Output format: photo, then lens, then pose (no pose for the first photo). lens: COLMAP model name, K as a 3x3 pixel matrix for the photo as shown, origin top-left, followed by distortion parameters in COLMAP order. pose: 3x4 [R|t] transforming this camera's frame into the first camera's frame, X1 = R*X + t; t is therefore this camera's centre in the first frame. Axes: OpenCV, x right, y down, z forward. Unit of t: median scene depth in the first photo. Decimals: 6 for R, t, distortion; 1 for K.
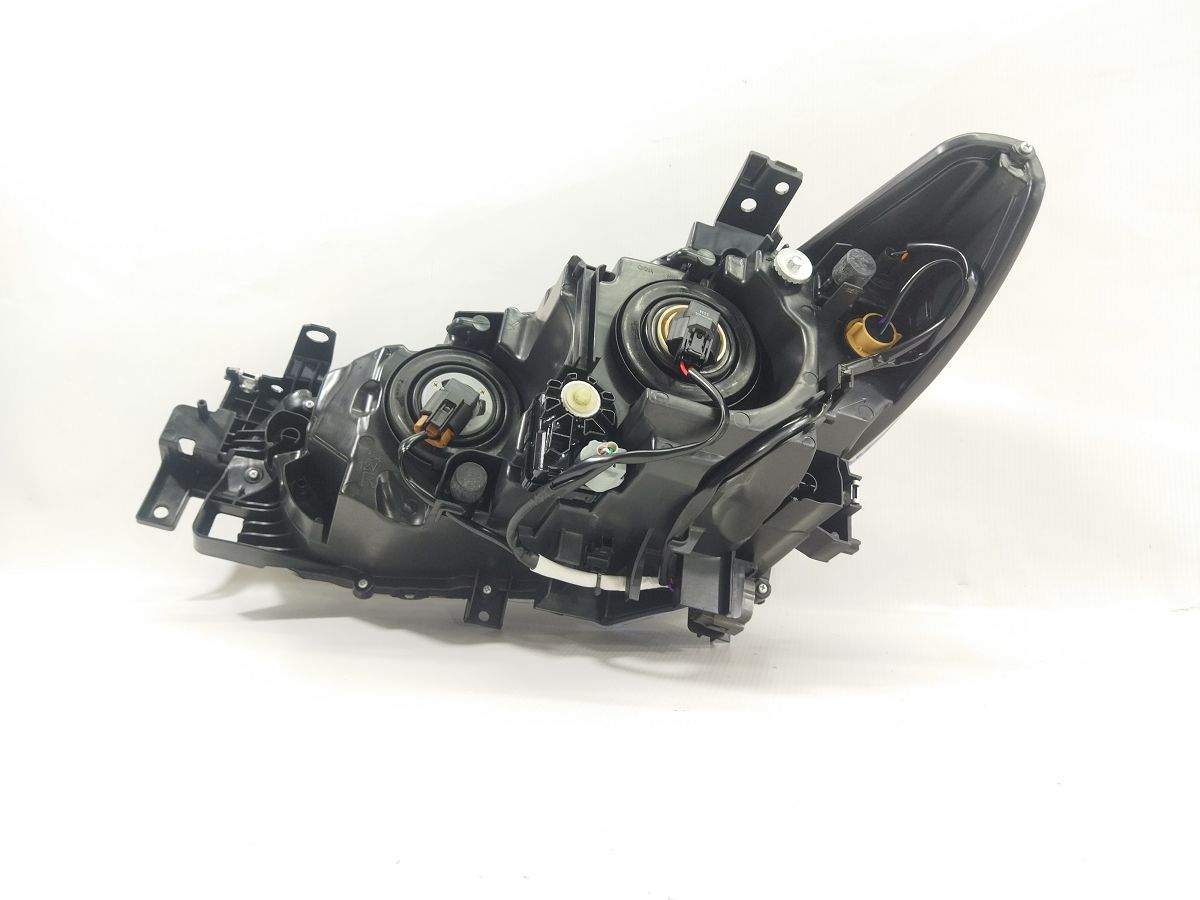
lens RADIAL K [[933.1, 0, 600.0], [0, 933.1, 450.0], [0, 0, 1]] dist [-0.010399, -0.012495]
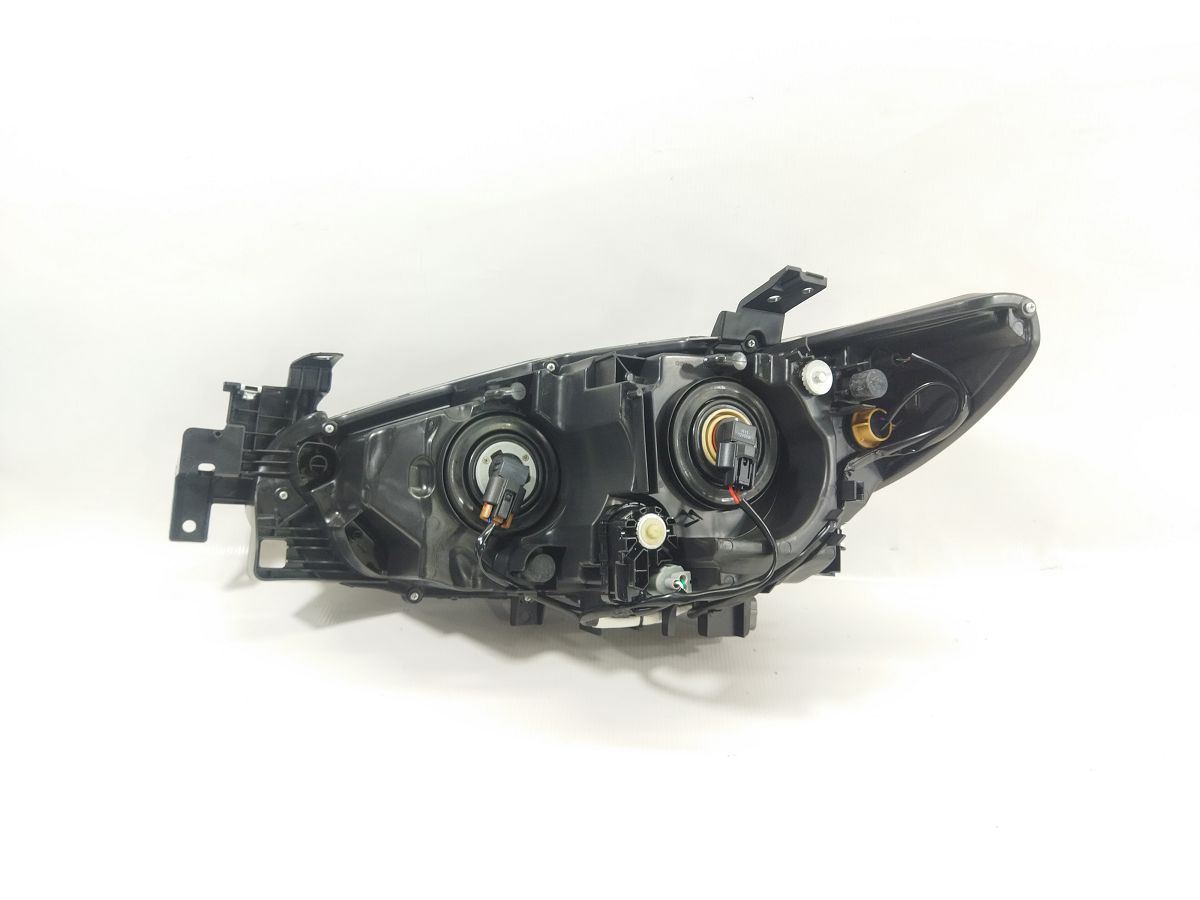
lens RADIAL K [[933.1, 0, 600.0], [0, 933.1, 450.0], [0, 0, 1]] dist [-0.010399, -0.012495]
pose [[0.977549, -0.083017, 0.193664, -0.260336], [-0.005774, 0.908215, 0.418465, -0.549218], [-0.210629, -0.410188, 0.887345, 0.005830]]
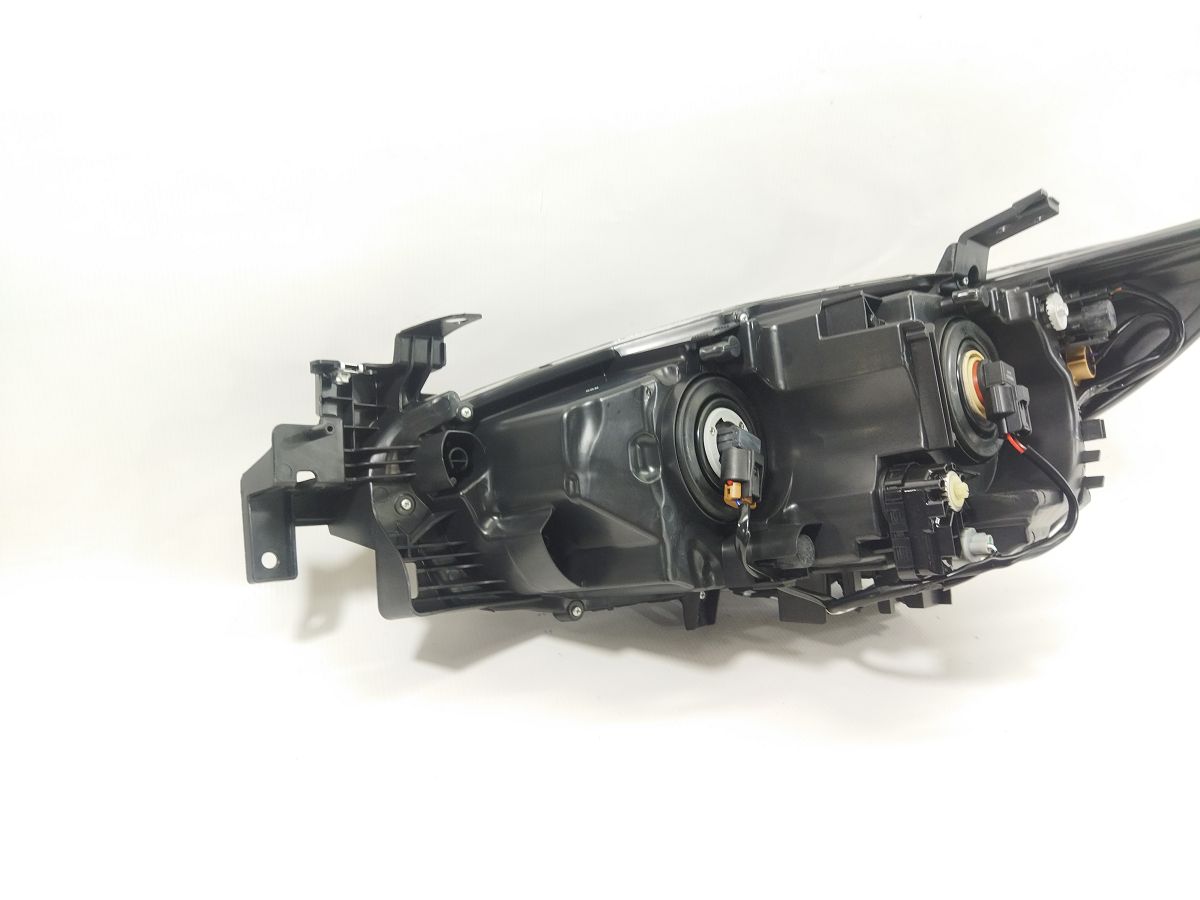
lens RADIAL K [[933.1, 0, 600.0], [0, 933.1, 450.0], [0, 0, 1]] dist [-0.010399, -0.012495]
pose [[0.856866, -0.162644, 0.489211, -0.726495], [-0.058567, 0.912078, 0.405812, -0.420413], [-0.512201, -0.376378, 0.772003, 0.357386]]
